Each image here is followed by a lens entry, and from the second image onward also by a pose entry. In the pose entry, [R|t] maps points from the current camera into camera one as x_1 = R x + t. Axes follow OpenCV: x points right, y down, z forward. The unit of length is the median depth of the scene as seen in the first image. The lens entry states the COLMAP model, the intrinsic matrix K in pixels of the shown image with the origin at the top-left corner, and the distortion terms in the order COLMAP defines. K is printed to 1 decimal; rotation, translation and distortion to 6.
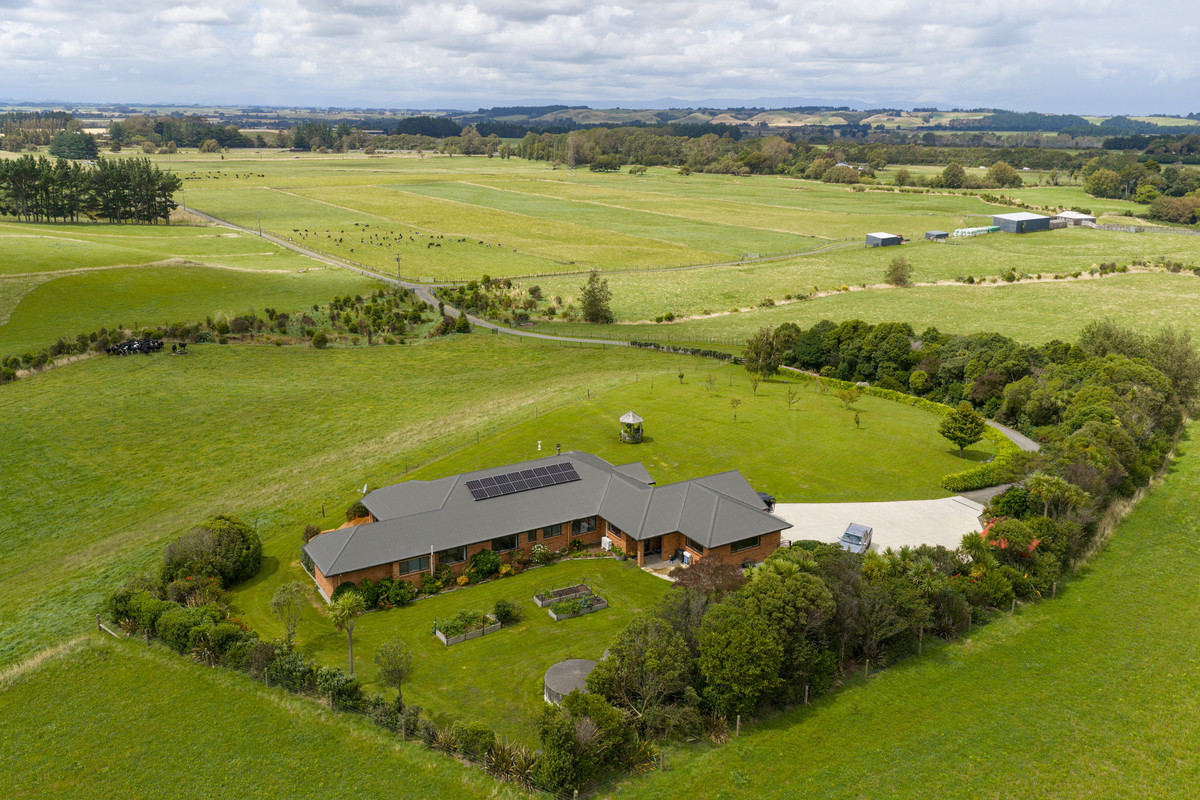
lens RADIAL K [[984.1, 0, 599.3], [0, 984.1, 396.9], [0, 0, 1]] dist [0.020512, -0.043162]
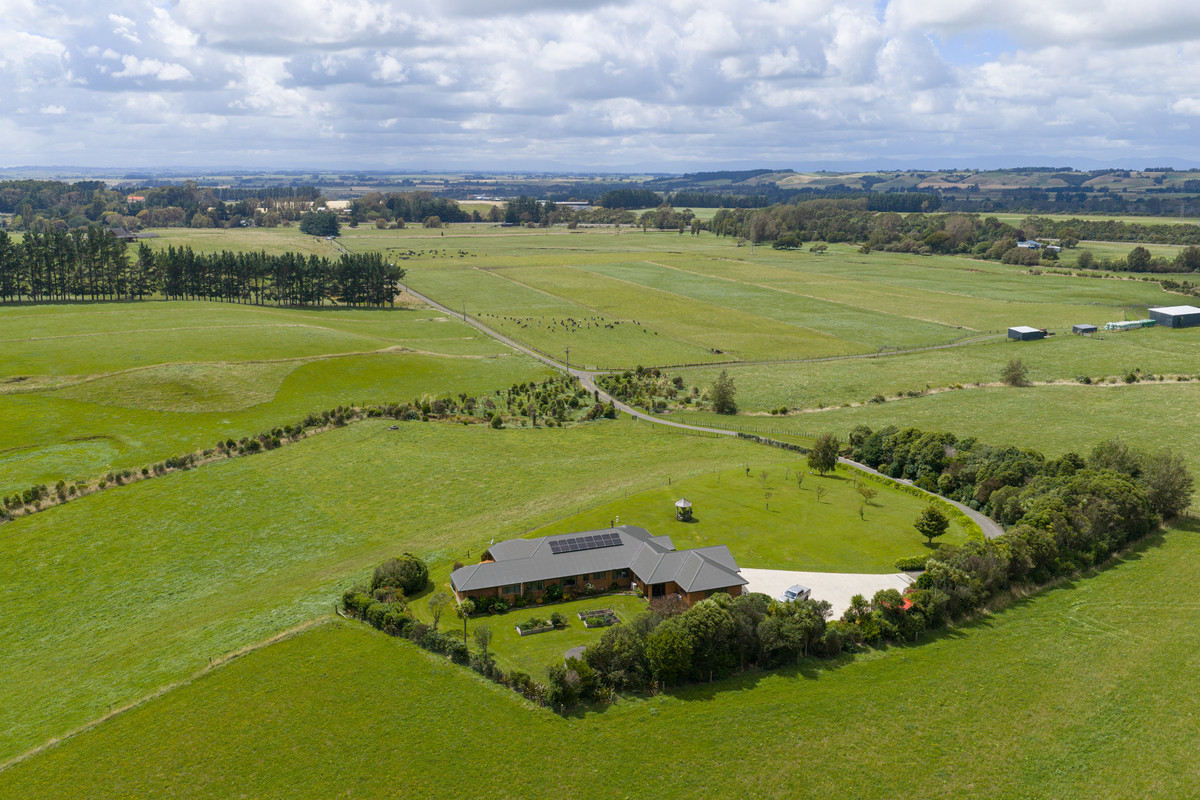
lens RADIAL K [[984.1, 0, 597.7], [0, 984.1, 395.2], [0, 0, 1]] dist [0.020512, -0.043162]
pose [[0.979141, 0.032913, -0.200498, 0.103048], [-0.044989, 0.997418, -0.055971, -0.026599], [0.198138, 0.063823, 0.978094, -0.232203]]
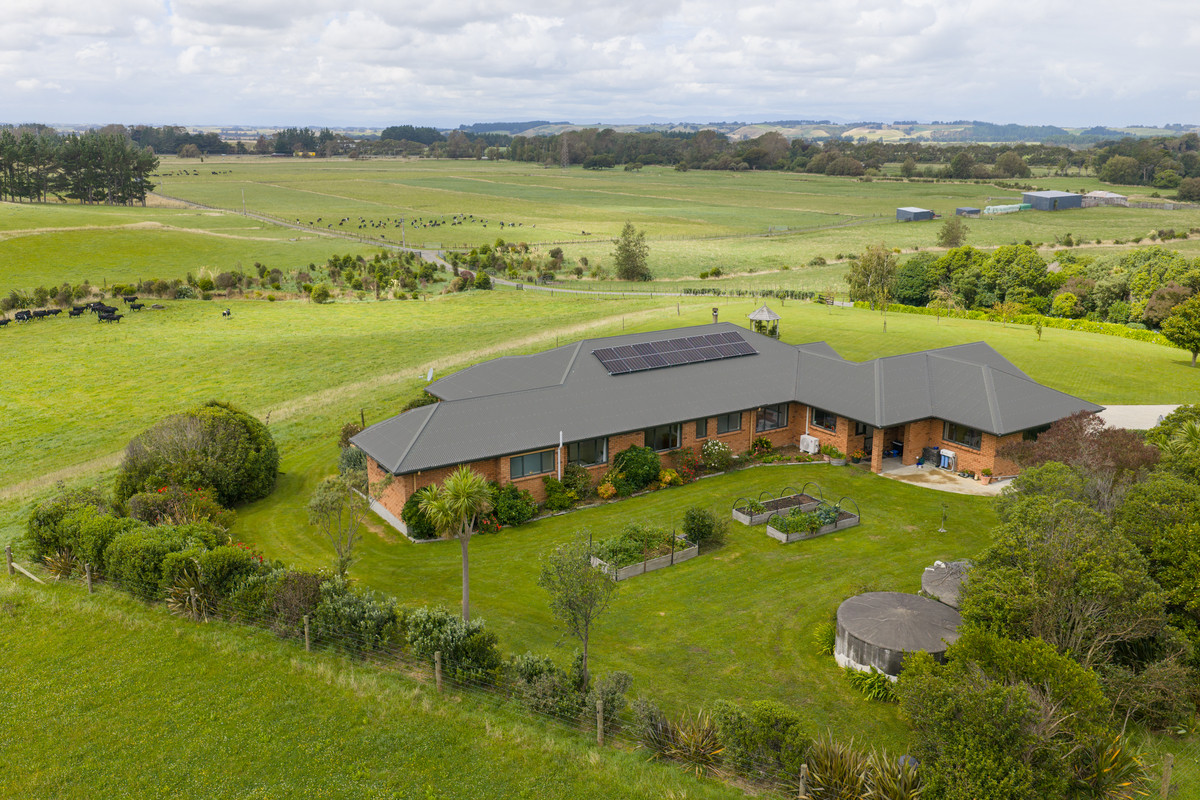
lens RADIAL K [[984.1, 0, 600.9], [0, 984.1, 400.1], [0, 0, 1]] dist [0.020512, -0.043162]
pose [[0.999764, -0.011010, 0.018735, -0.056775], [0.011267, 0.999843, -0.013673, 0.050813], [-0.018582, 0.013881, 0.999731, 0.139985]]
